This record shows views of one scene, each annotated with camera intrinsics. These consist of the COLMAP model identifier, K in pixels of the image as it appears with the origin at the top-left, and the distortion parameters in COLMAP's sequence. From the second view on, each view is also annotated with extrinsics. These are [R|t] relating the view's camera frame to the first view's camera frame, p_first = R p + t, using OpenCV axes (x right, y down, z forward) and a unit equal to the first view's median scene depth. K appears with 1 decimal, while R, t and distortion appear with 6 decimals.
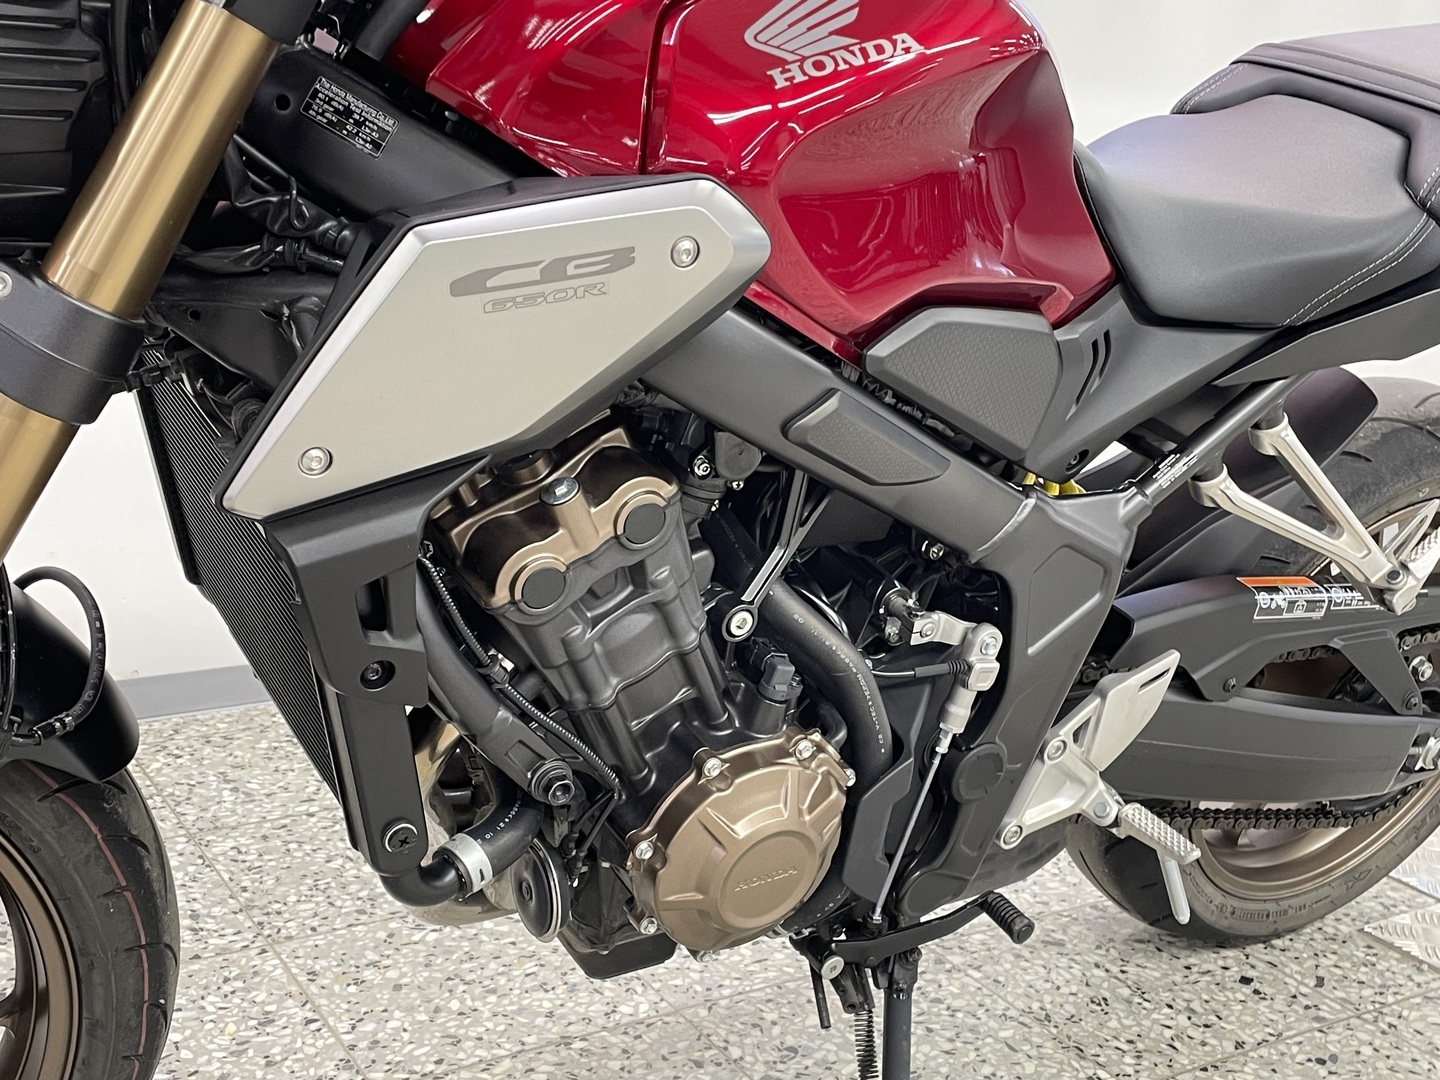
lens RADIAL K [[1759.8, 0, 725.5], [0, 1759.8, 558.8], [0, 0, 1]] dist [0.069781, 0.000000]
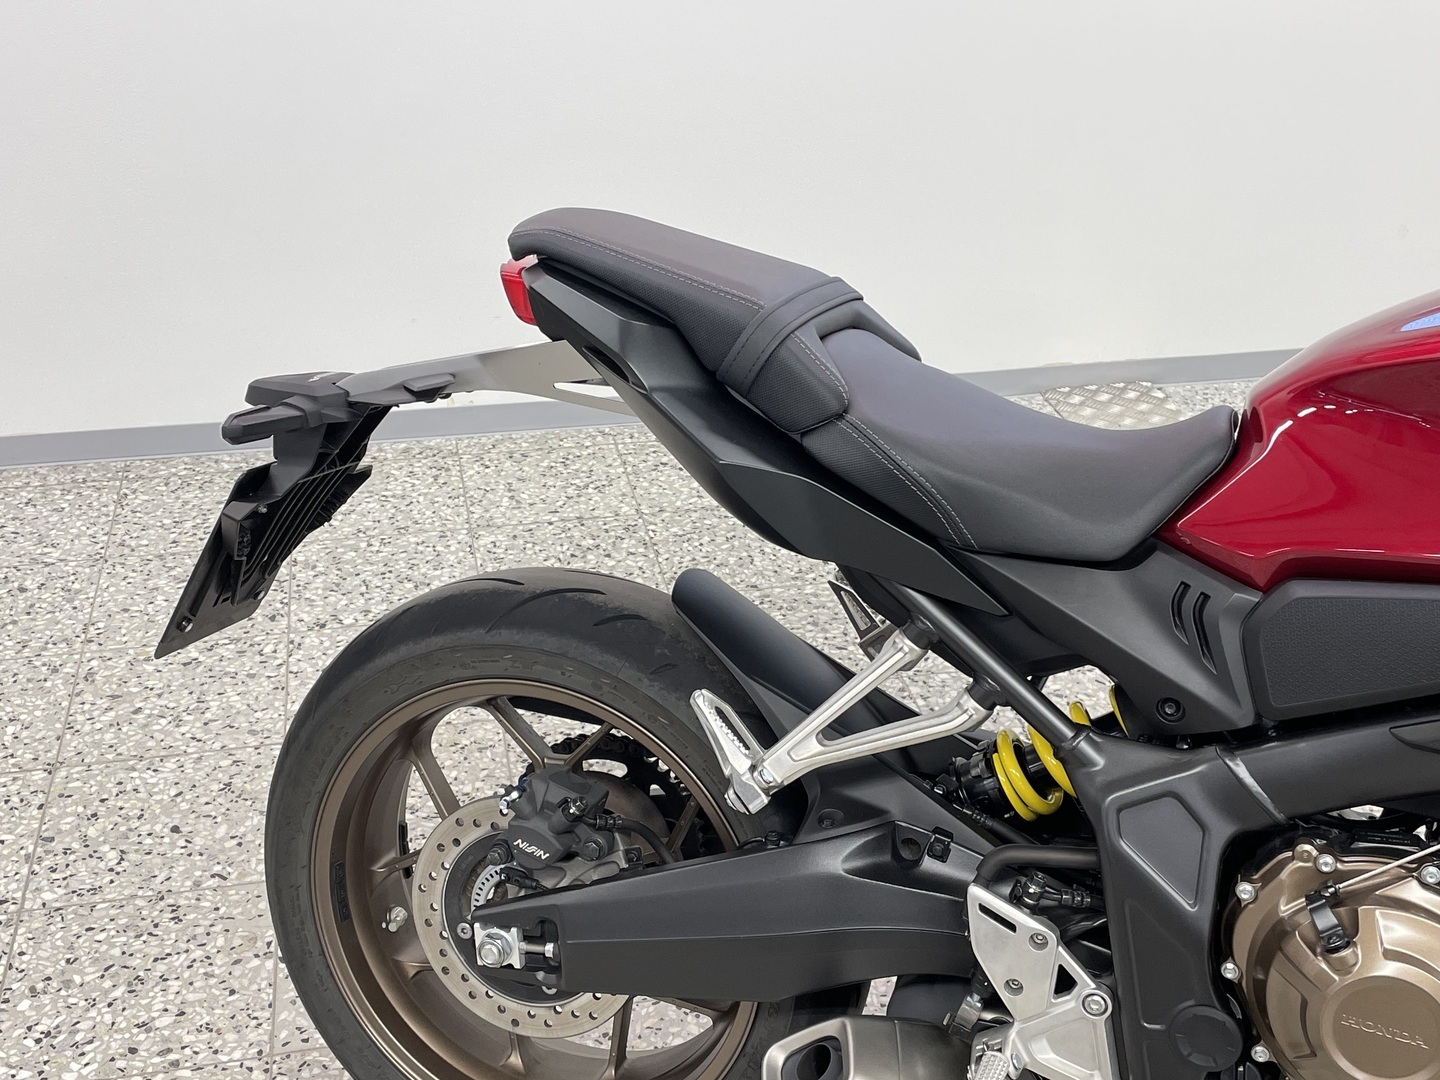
lens RADIAL K [[1700.2, 0, 721.6], [0, 1700.2, 546.4], [0, 0, 1]] dist [0.062931, 0.000000]
pose [[0.941335, 0.127547, -0.312443, 0.562329], [-0.054754, 0.971284, 0.231538, -0.281318], [0.333003, -0.200847, 0.921287, -0.433140]]
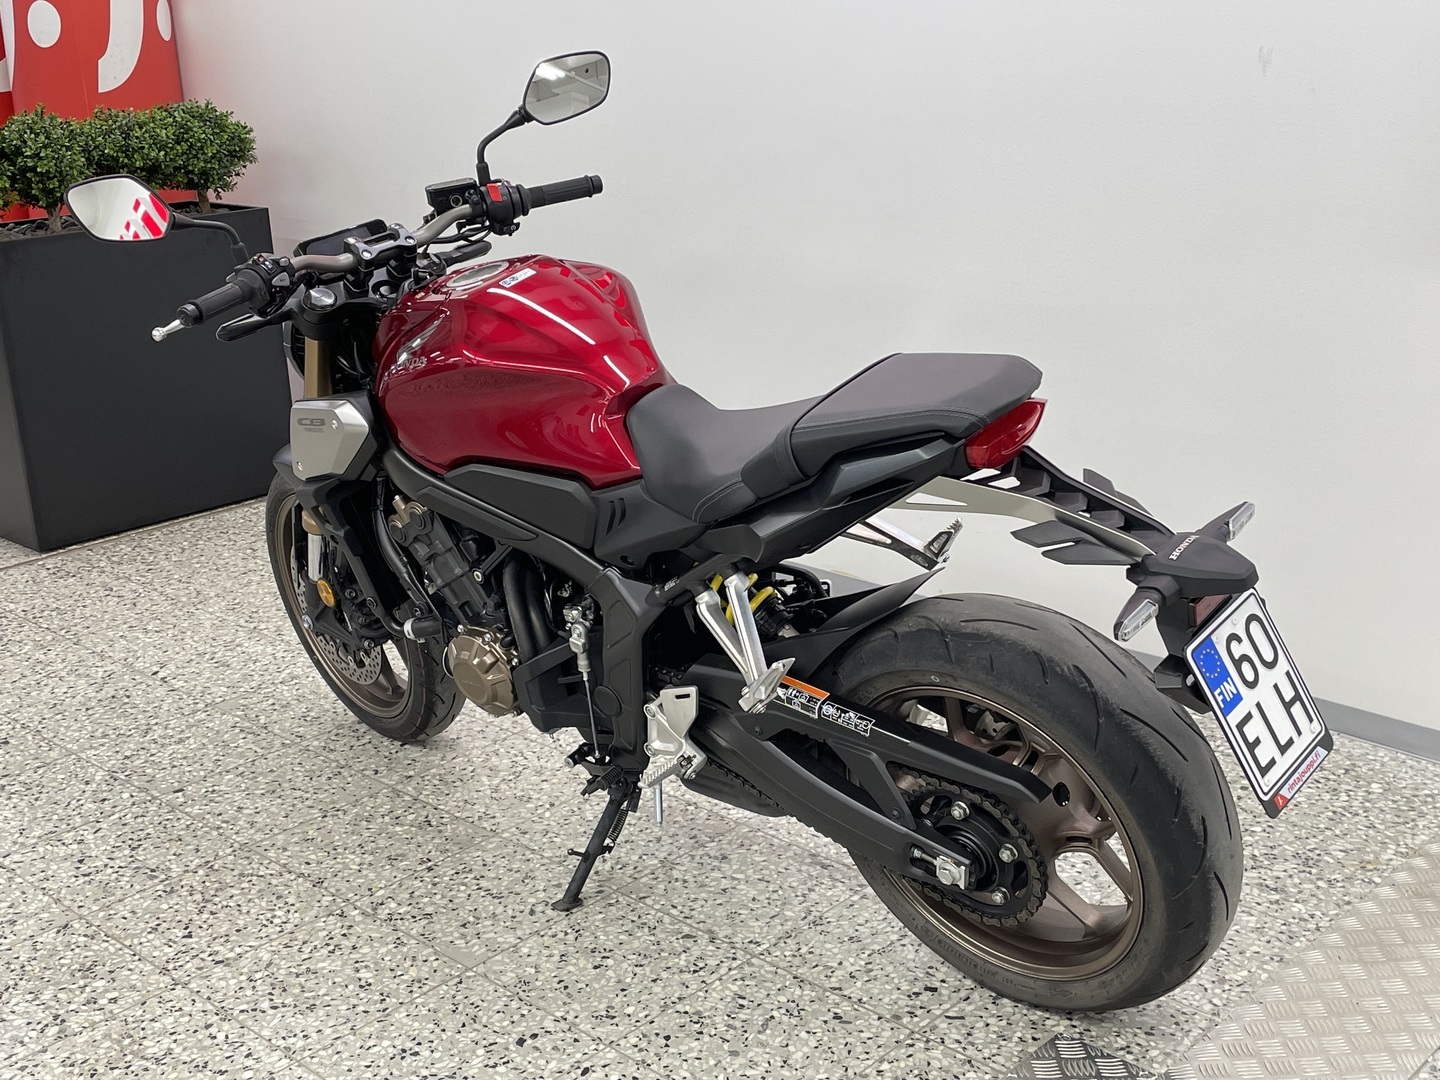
lens RADIAL K [[1759.8, 0, 691.0], [0, 1759.8, 538.1], [0, 0, 1]] dist [0.069781, 0.000000]
pose [[0.254935, 0.244813, -0.935455, 2.054385], [-0.199357, 0.959943, 0.196892, -0.481944], [0.946185, 0.136295, 0.293528, 0.499770]]
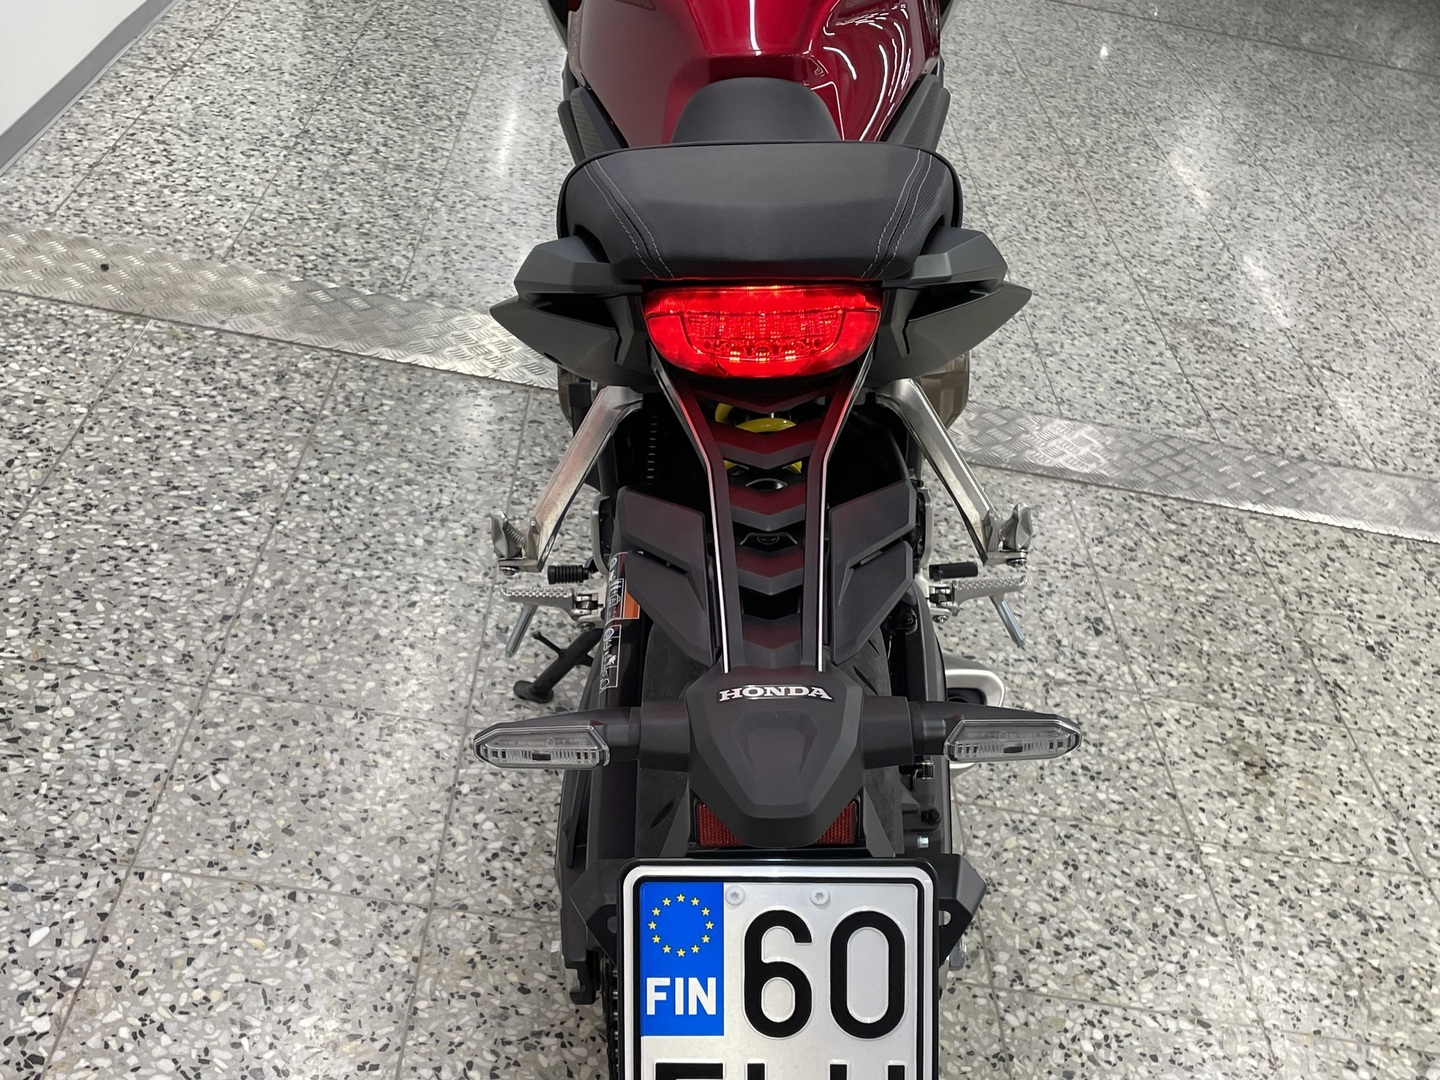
lens RADIAL K [[1700.2, 0, 694.7], [0, 1700.2, 580.9], [0, 0, 1]] dist [0.062931, 0.000000]
pose [[0.516276, -0.419467, 0.746663, -1.035879], [0.049122, 0.884909, 0.463167, -0.496454], [-0.855012, -0.202444, 0.477462, 0.409745]]
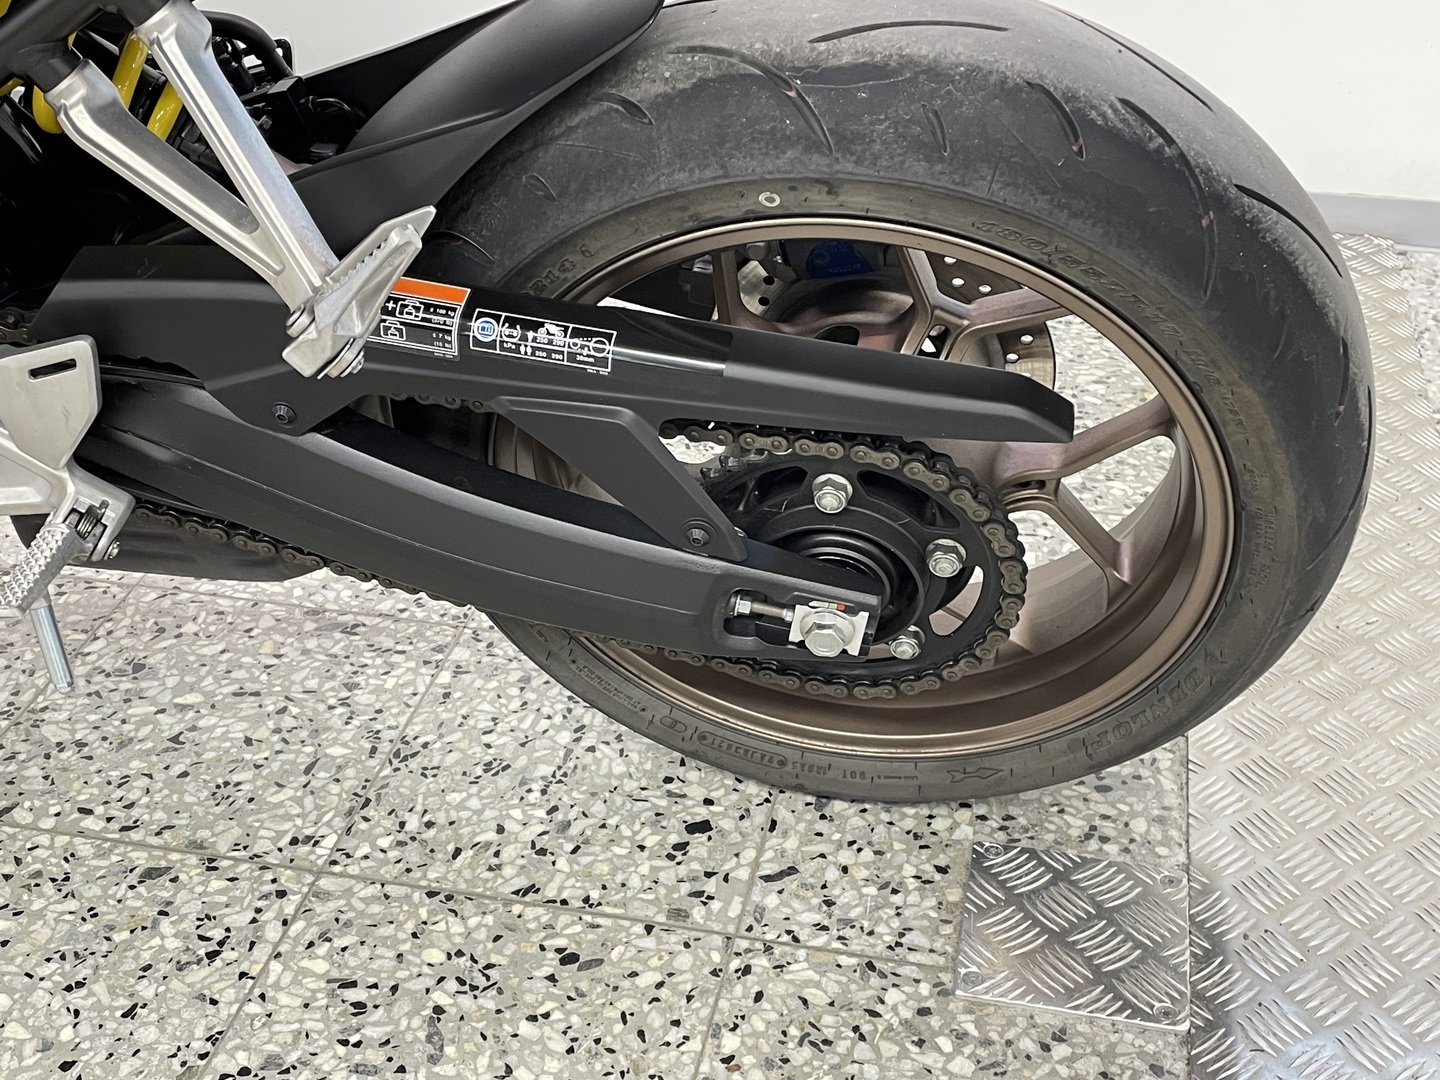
lens RADIAL K [[1759.8, 0, 737.5], [0, 1759.8, 553.8], [0, 0, 1]] dist [0.069781, 0.000000]
pose [[0.727786, 0.339257, -0.596013, 0.964704], [-0.142778, 0.924983, 0.352165, -0.164766], [0.670777, -0.171203, 0.721629, 0.719025]]
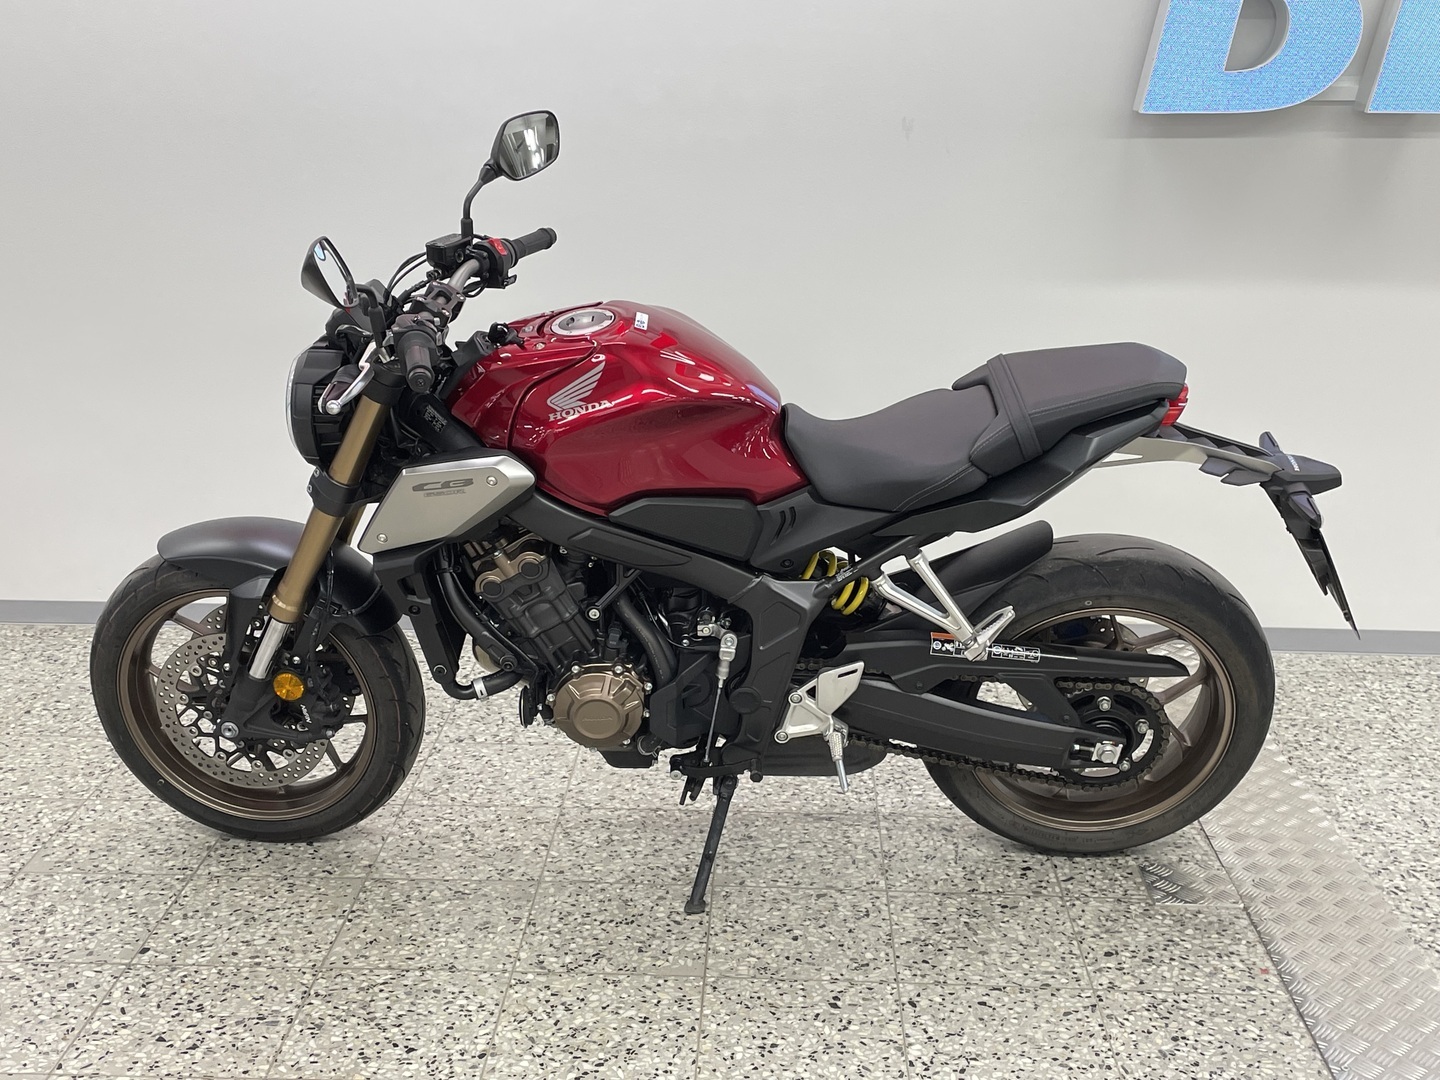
lens RADIAL K [[1759.8, 0, 720.2], [0, 1759.8, 536.1], [0, 0, 1]] dist [0.069781, 0.000000]
pose [[0.834342, 0.116830, -0.538724, 1.306318], [-0.113141, 0.992771, 0.040071, -0.168630], [0.539511, 0.027518, 0.841529, -0.872750]]
